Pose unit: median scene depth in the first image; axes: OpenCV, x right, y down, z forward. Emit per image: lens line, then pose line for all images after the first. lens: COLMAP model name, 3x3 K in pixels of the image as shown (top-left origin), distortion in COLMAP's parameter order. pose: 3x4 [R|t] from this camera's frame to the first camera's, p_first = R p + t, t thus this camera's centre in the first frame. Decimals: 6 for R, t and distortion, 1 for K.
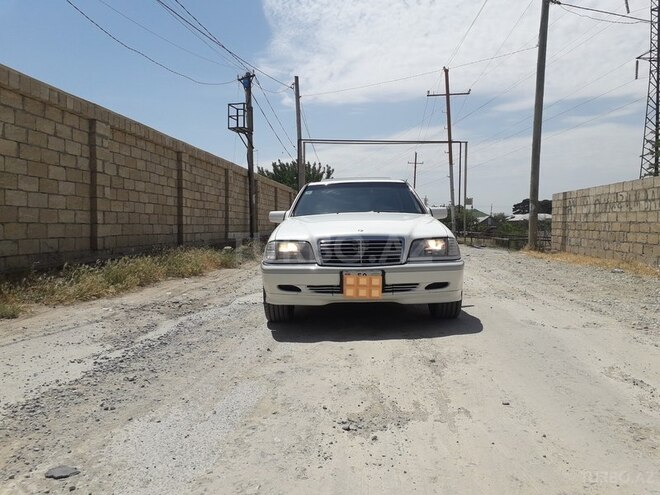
lens RADIAL K [[516.3, 0, 335.3], [0, 516.3, 250.6], [0, 0, 1]] dist [0.051179, -0.079749]
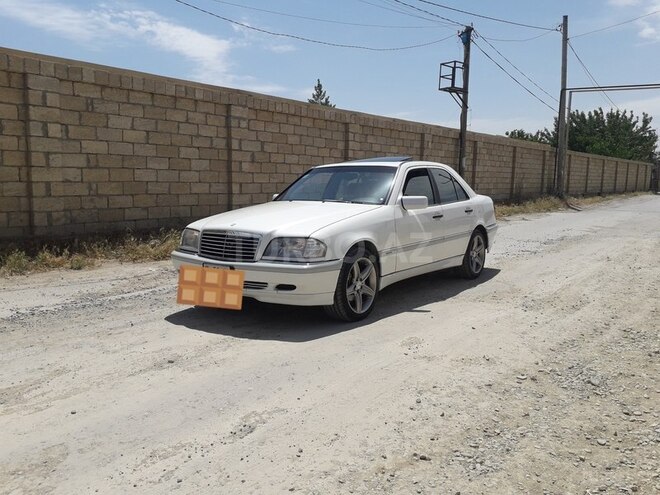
lens RADIAL K [[516.3, 0, 330.9], [0, 516.3, 253.1], [0, 0, 1]] dist [0.051179, -0.079749]
pose [[0.839236, 0.093724, -0.535629, 0.388161], [-0.044919, 0.993616, 0.103483, -0.049668], [0.541909, -0.062787, 0.838089, 0.119405]]
